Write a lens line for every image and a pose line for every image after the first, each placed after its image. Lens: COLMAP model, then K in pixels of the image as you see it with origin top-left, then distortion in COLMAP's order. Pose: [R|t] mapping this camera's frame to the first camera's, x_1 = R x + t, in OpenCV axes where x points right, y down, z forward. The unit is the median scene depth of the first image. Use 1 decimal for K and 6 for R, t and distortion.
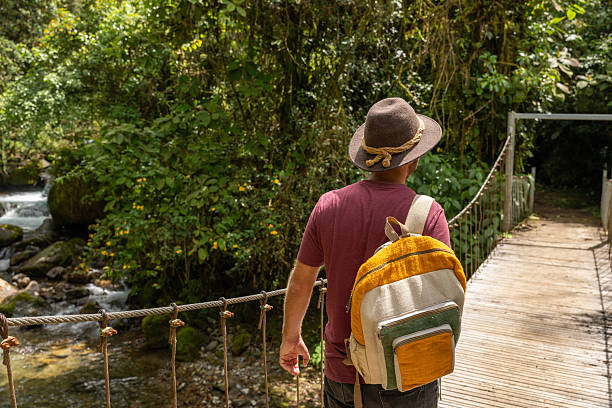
lens RADIAL K [[653.5, 0, 312.9], [0, 653.5, 194.6], [0, 0, 1]] dist [0.008324, 0.021000]
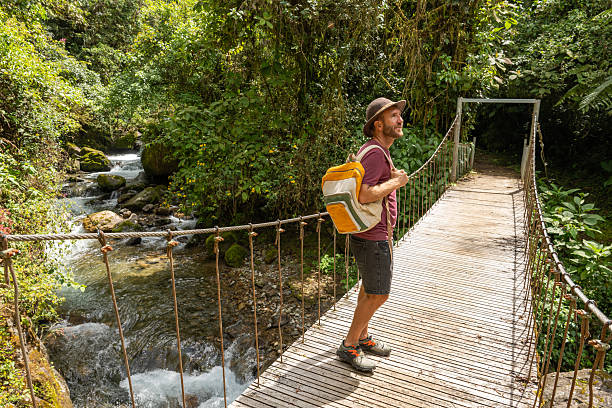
lens RADIAL K [[448.1, 0, 305.3], [0, 448.1, 207.4], [0, 0, 1]] dist [-0.006602, 0.046484]
pose [[0.999312, 0.007169, -0.036380, 0.004349], [-0.002975, 0.993469, 0.114059, 0.000458], [0.036961, -0.113873, 0.992808, -0.002679]]
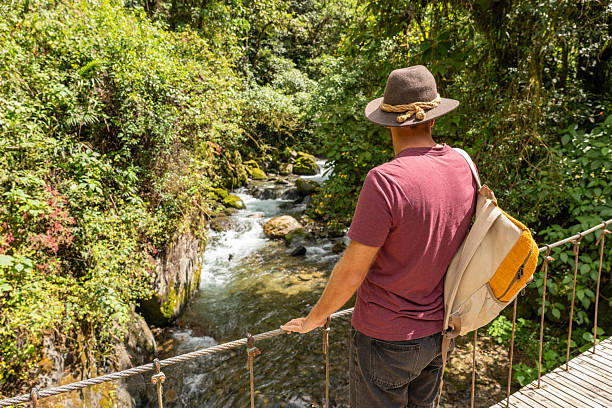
lens RADIAL K [[428.7, 0, 307.2], [0, 428.7, 205.4], [0, 0, 1]] dist [0.007264, 0.001539]
pose [[0.837293, 0.089646, -0.539355, 0.106053], [-0.033885, 0.993079, 0.112455, -0.013372], [0.545703, -0.075882, 0.834536, 0.281448]]
